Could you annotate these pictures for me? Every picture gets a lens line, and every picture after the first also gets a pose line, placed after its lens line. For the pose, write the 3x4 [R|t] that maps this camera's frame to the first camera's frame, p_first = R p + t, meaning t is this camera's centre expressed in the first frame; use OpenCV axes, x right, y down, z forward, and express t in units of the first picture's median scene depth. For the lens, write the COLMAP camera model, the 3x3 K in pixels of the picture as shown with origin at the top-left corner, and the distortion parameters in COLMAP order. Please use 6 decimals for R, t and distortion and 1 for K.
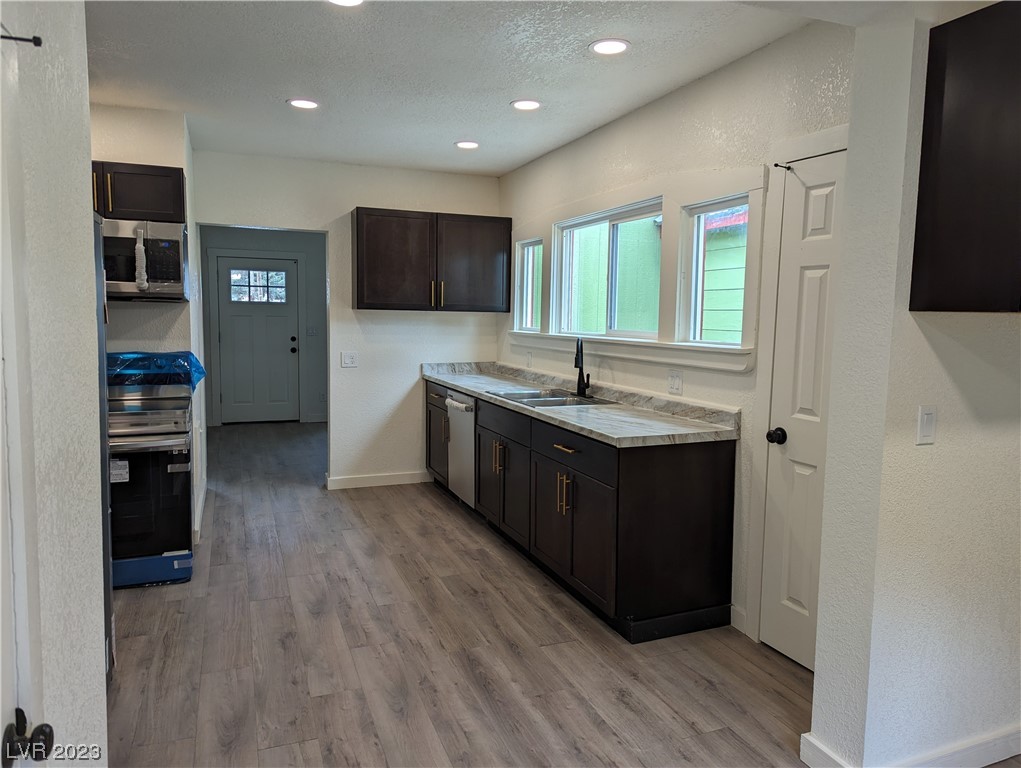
lens RADIAL K [[714.2, 0, 514.6], [0, 714.2, 378.9], [0, 0, 1]] dist [0.023348, -0.019471]
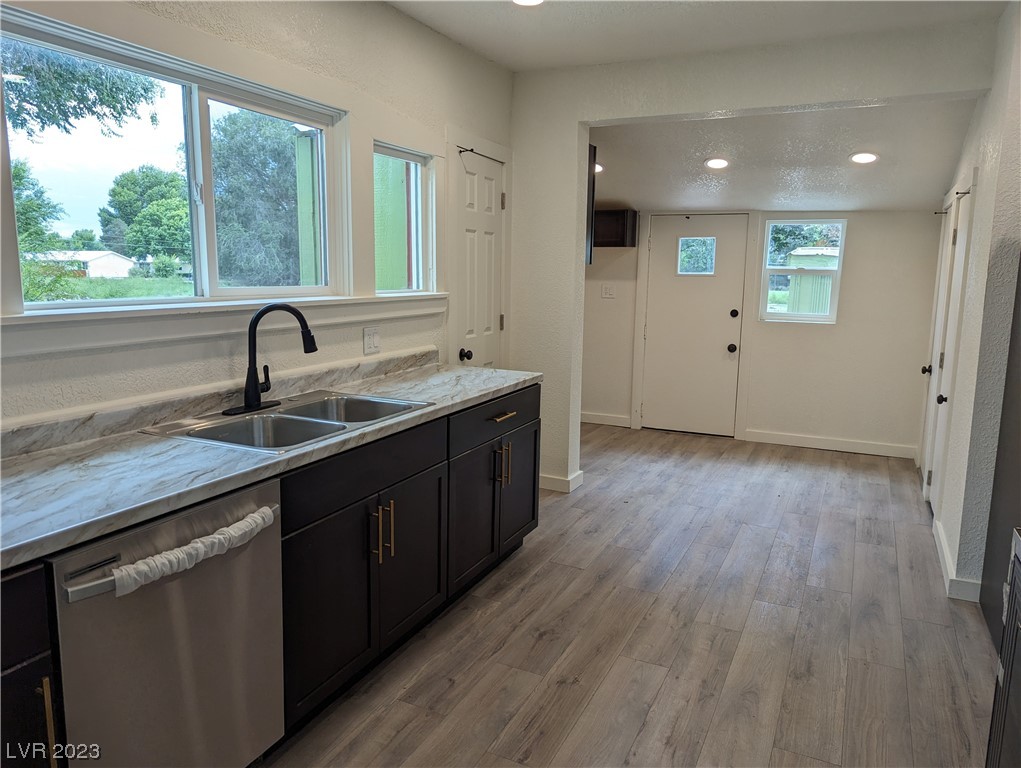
lens RADIAL K [[714.2, 0, 512.9], [0, 714.2, 386.5], [0, 0, 1]] dist [0.023348, -0.019471]
pose [[-0.677376, -0.144425, 0.721320, -0.568375], [0.045394, 0.970464, 0.236938, -0.148820], [-0.734235, 0.193240, -0.650813, 1.526501]]
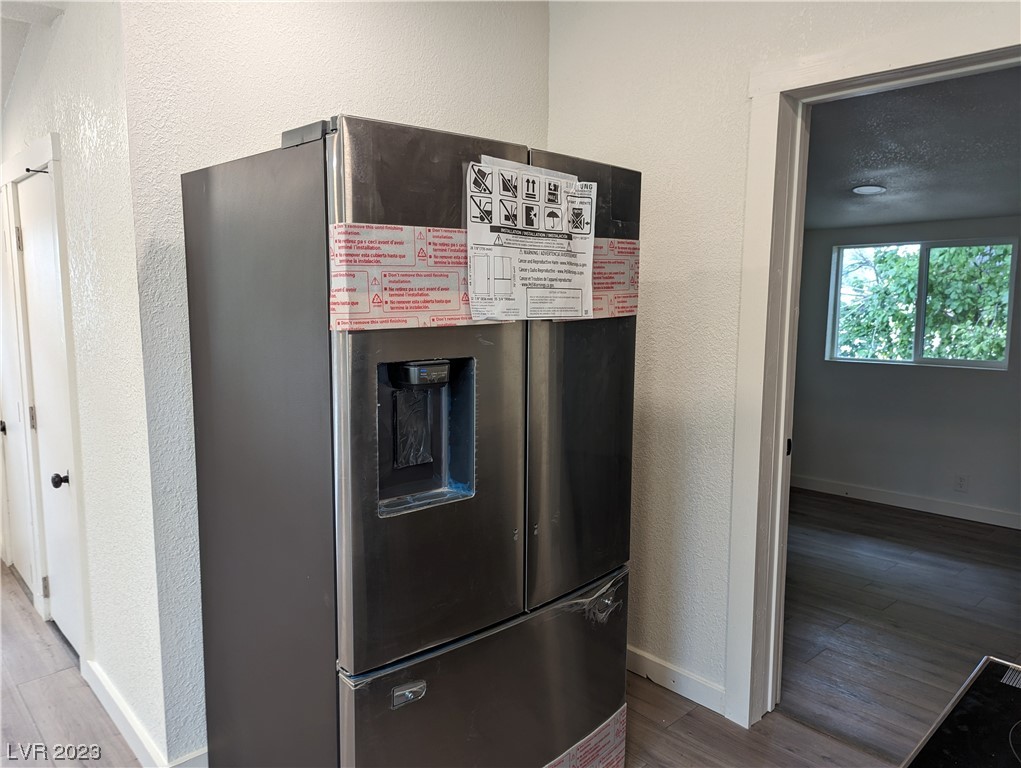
lens RADIAL K [[714.2, 0, 511.6], [0, 714.2, 378.7], [0, 0, 1]] dist [0.023348, -0.019471]
pose [[-0.924412, 0.016844, -0.381024, -0.391026], [-0.062868, 0.978629, 0.195789, -0.116688], [0.376179, 0.204944, -0.903597, 1.184359]]
